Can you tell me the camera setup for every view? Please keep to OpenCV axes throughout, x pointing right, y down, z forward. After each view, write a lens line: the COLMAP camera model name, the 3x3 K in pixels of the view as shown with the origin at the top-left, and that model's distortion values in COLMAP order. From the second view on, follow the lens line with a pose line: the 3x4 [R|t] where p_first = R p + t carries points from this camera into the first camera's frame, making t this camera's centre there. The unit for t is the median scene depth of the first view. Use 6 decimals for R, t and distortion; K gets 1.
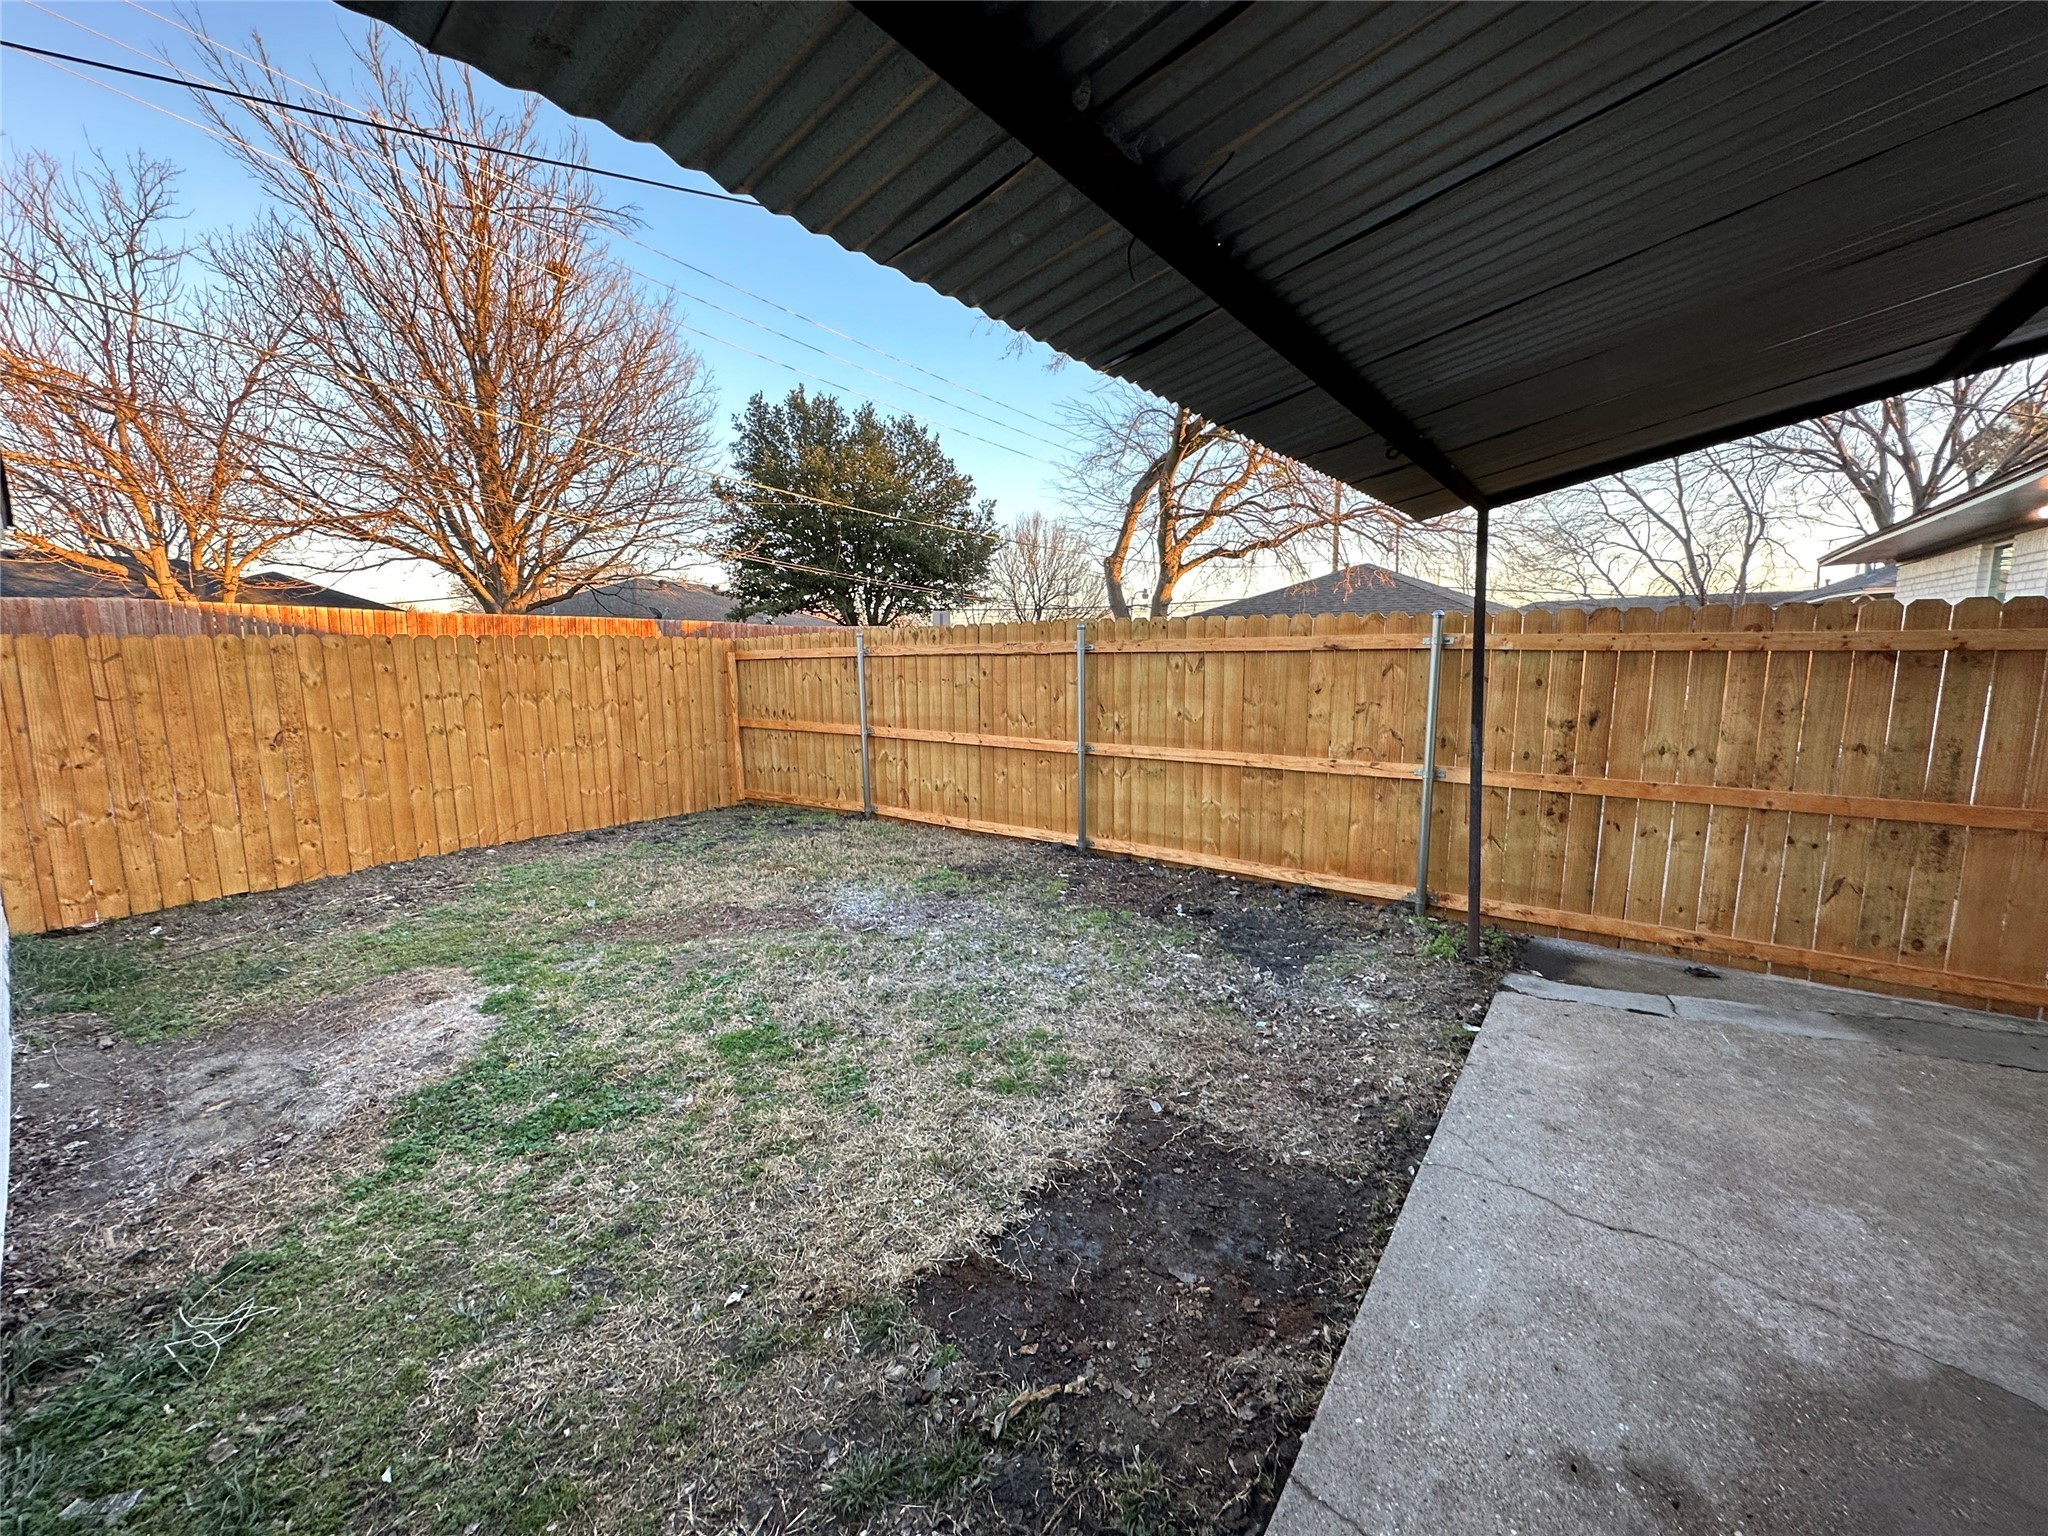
lens RADIAL K [[815.5, 0, 1024.0], [0, 815.5, 768.0], [0, 0, 1]] dist [-0.003225, 0.000651]
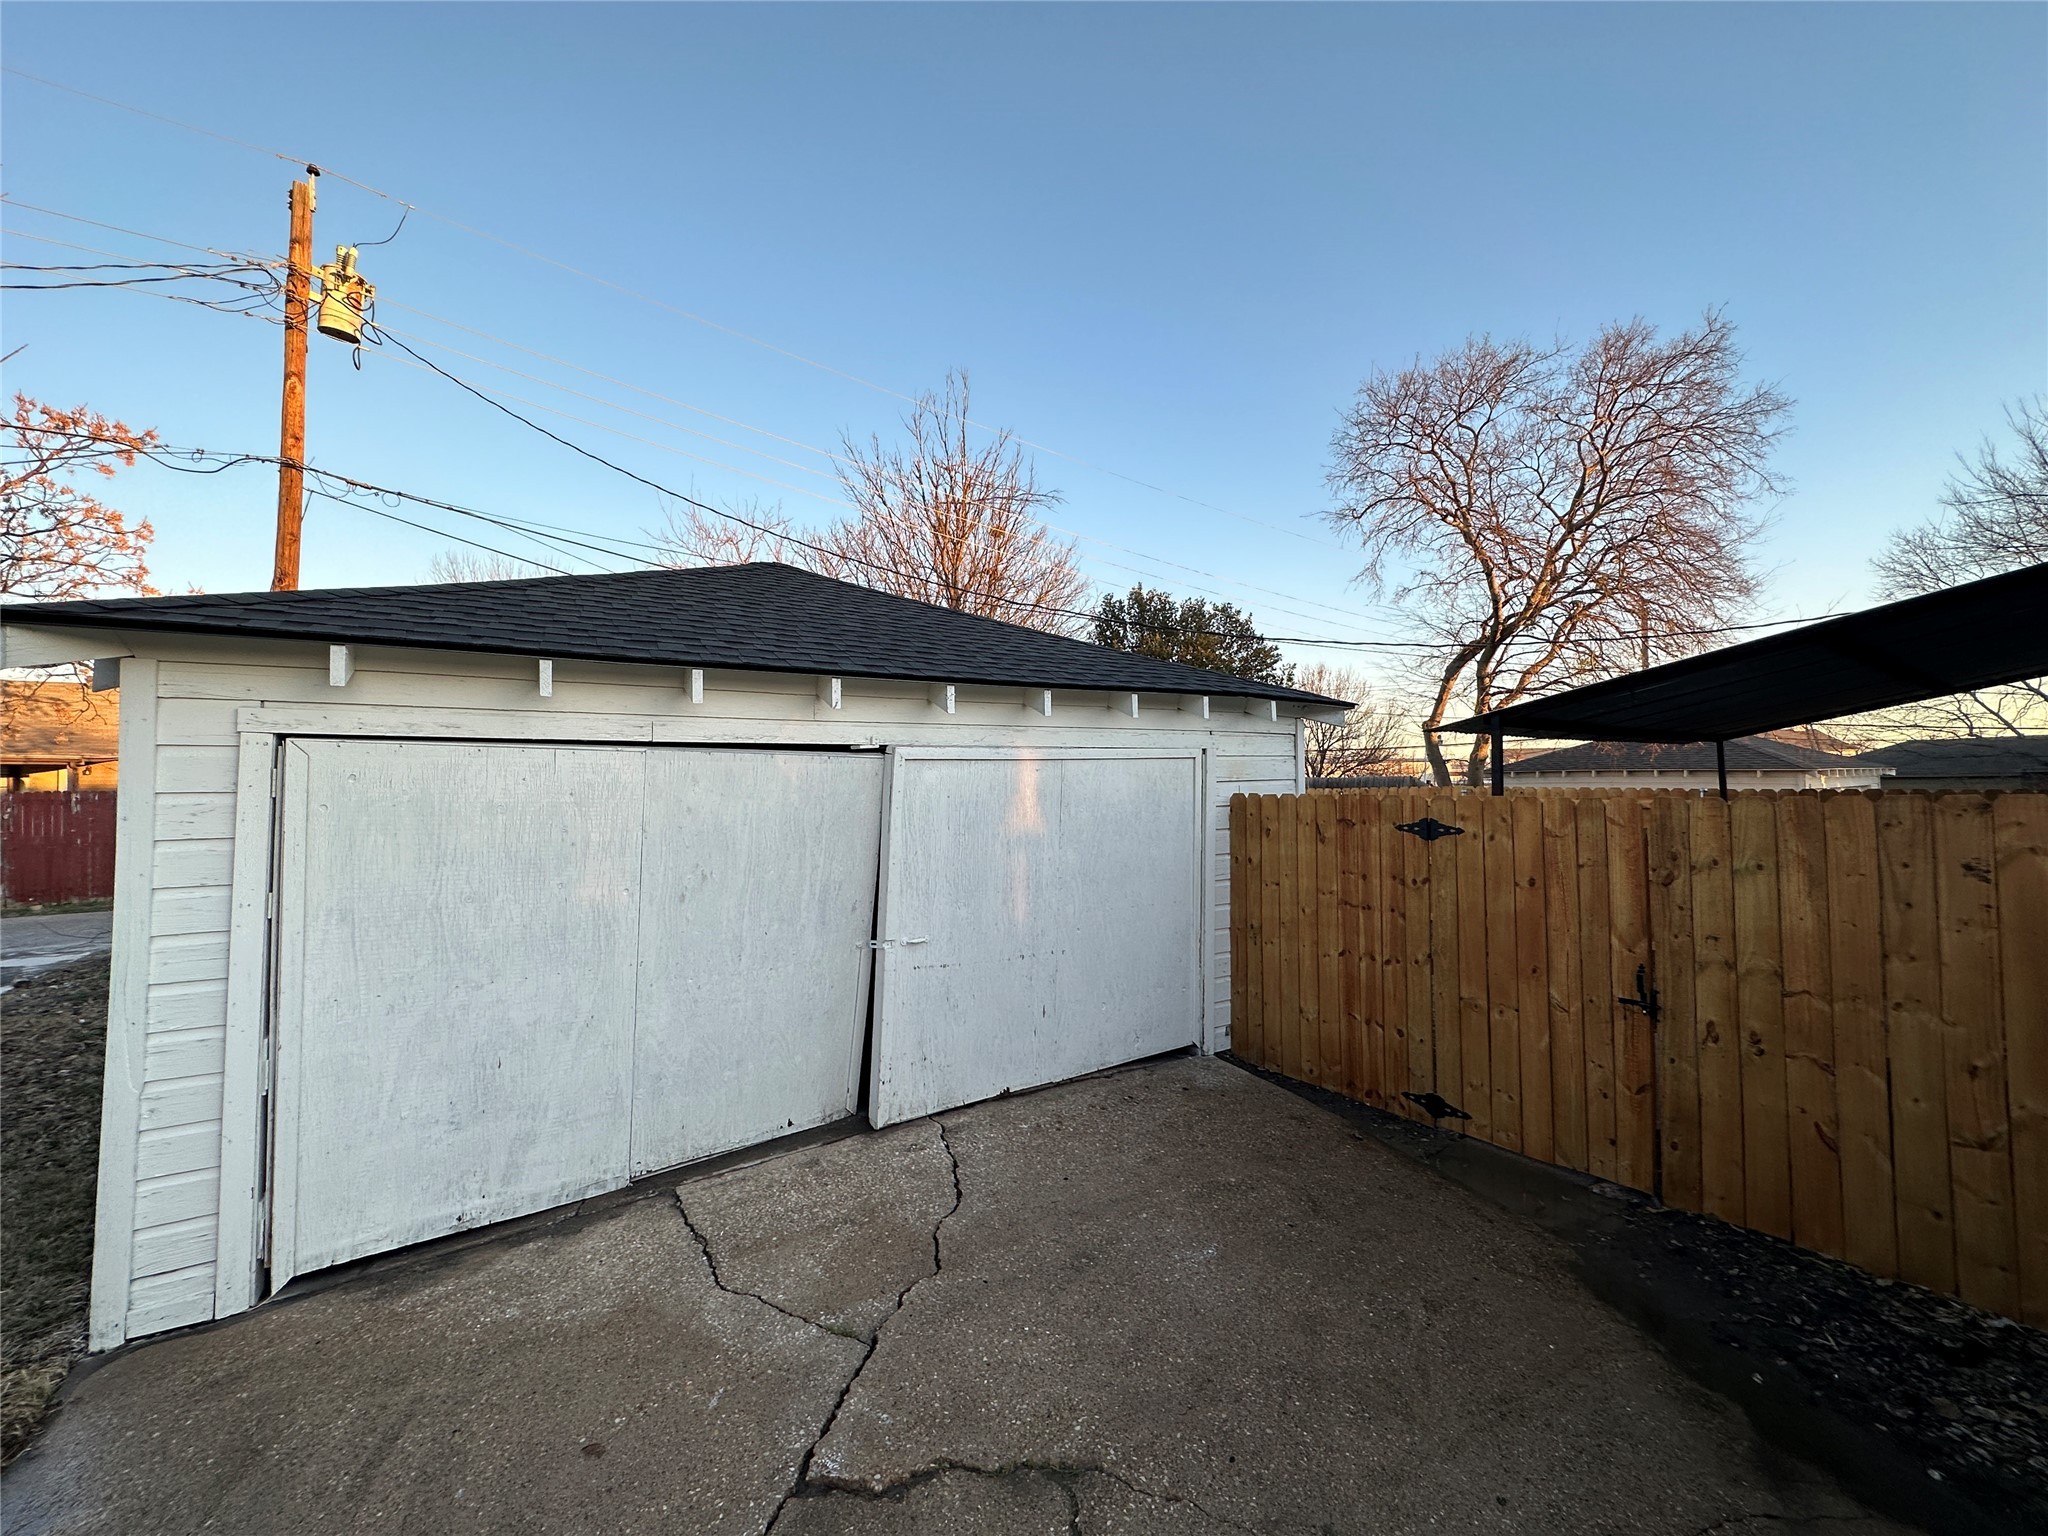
lens RADIAL K [[815.5, 0, 1024.0], [0, 815.5, 768.0], [0, 0, 1]] dist [-0.003225, 0.000651]
pose [[0.955431, -0.000865, -0.295214, -0.399128], [-0.047309, 0.986623, -0.156000, 0.117456], [0.291400, 0.163014, 0.942609, -1.162280]]
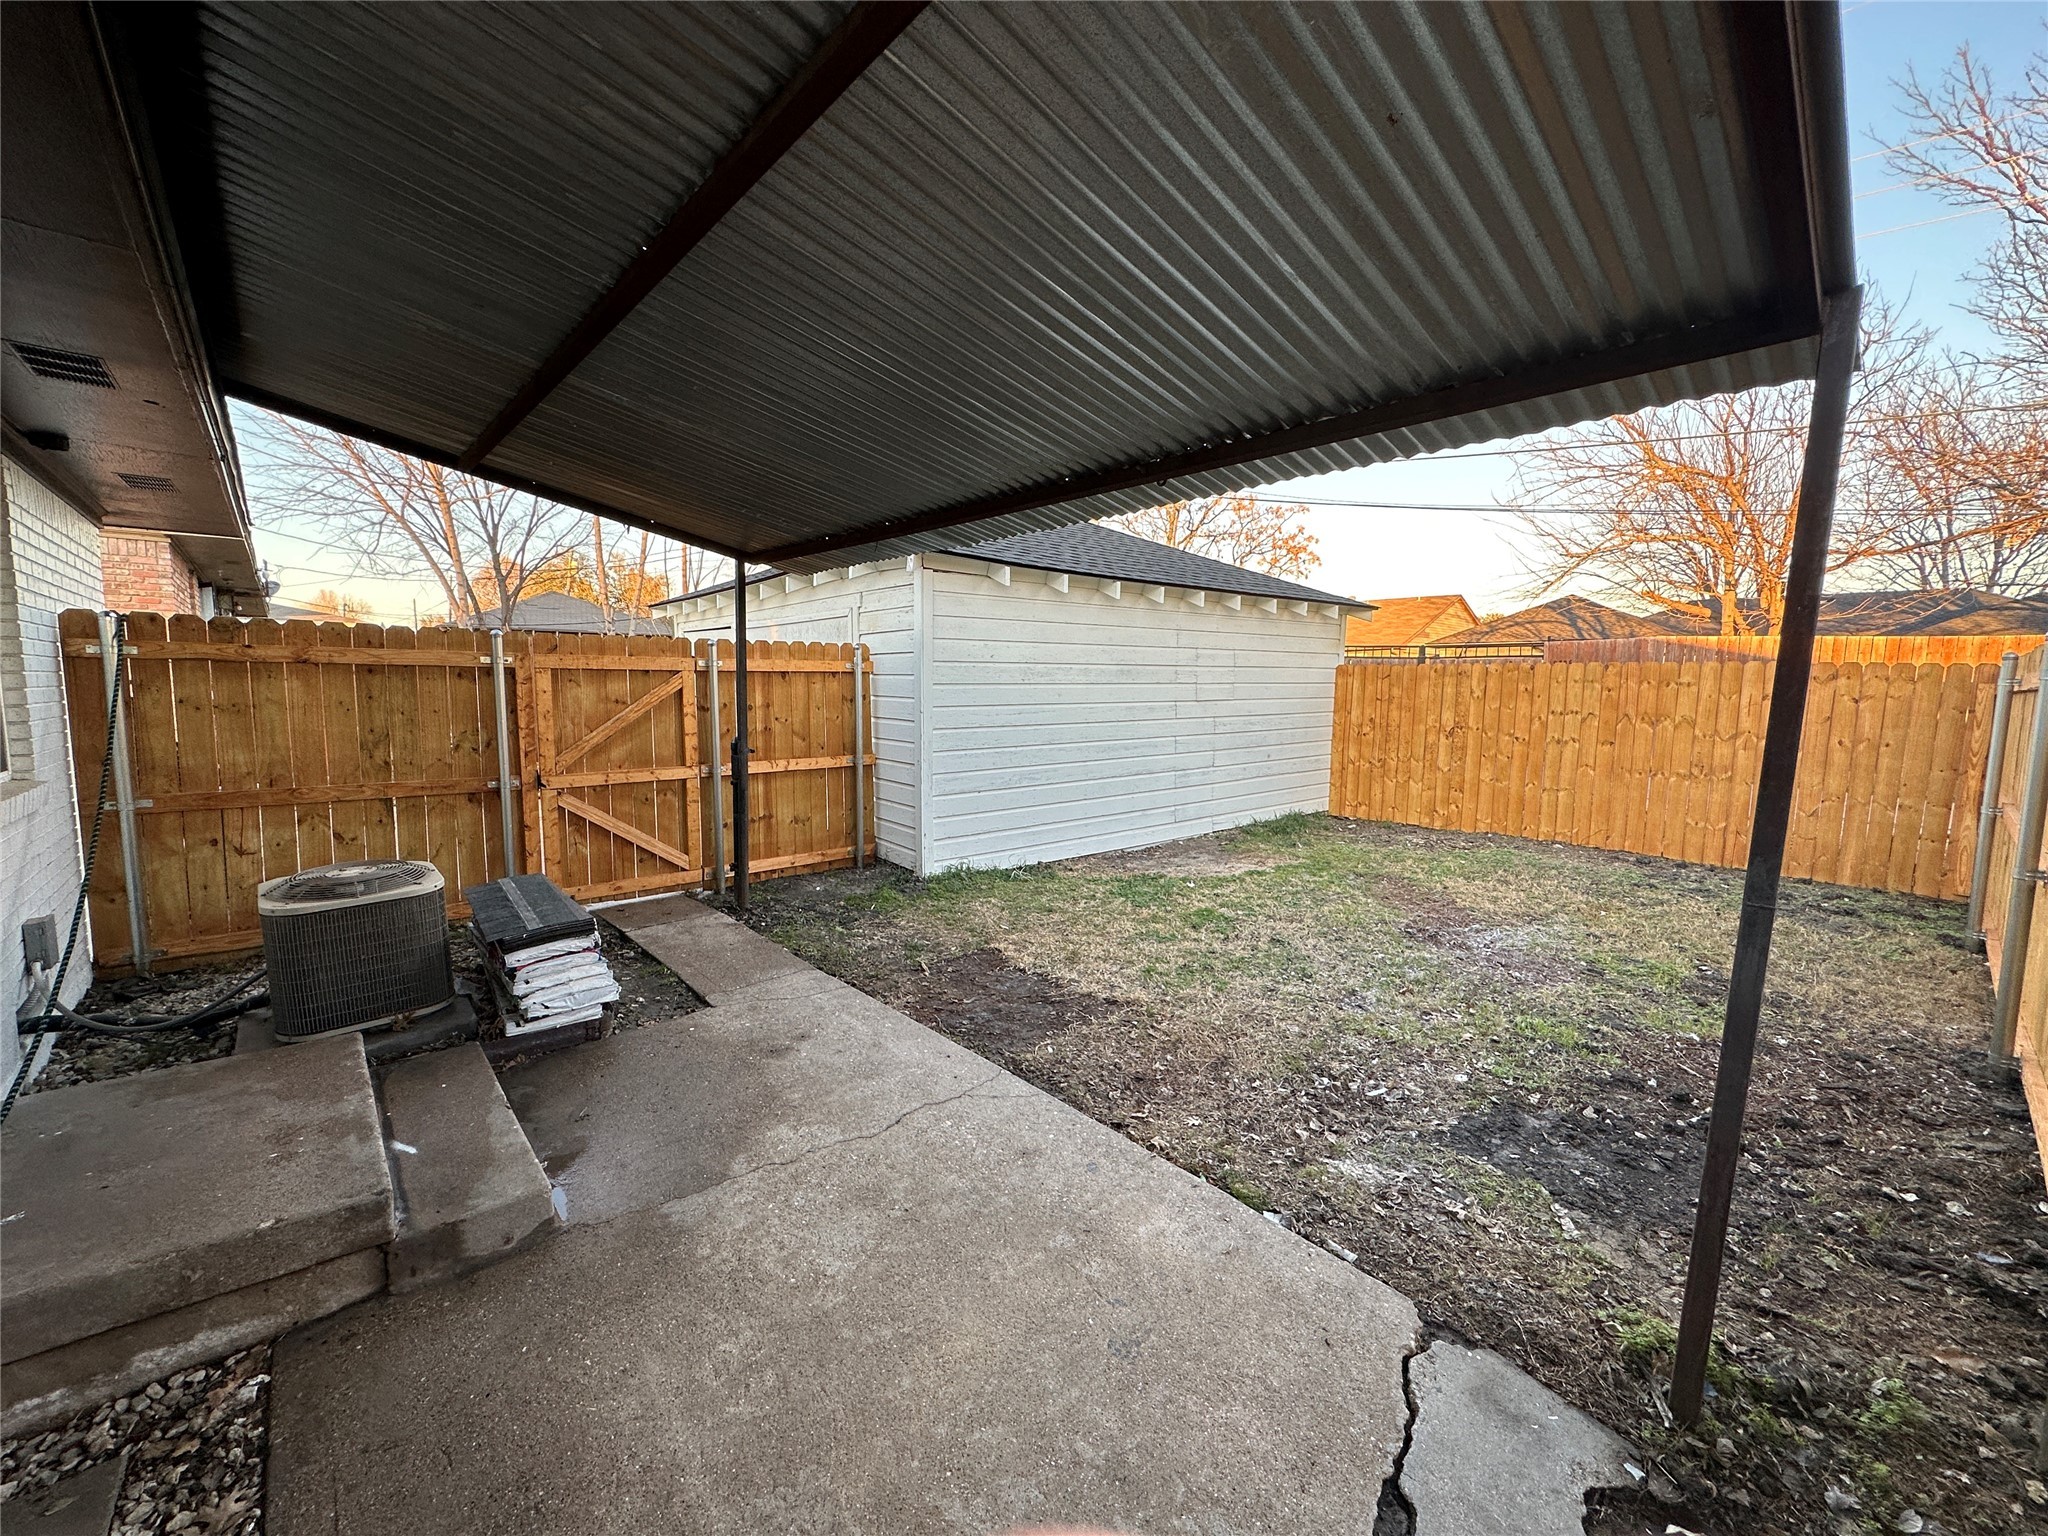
lens RADIAL K [[815.5, 0, 1024.0], [0, 815.5, 768.0], [0, 0, 1]] dist [-0.003225, 0.000651]
pose [[-0.193387, 0.116627, -0.974166, 0.919429], [-0.152940, 0.977189, 0.147350, -0.092249], [0.969129, 0.177484, -0.171138, 0.640876]]
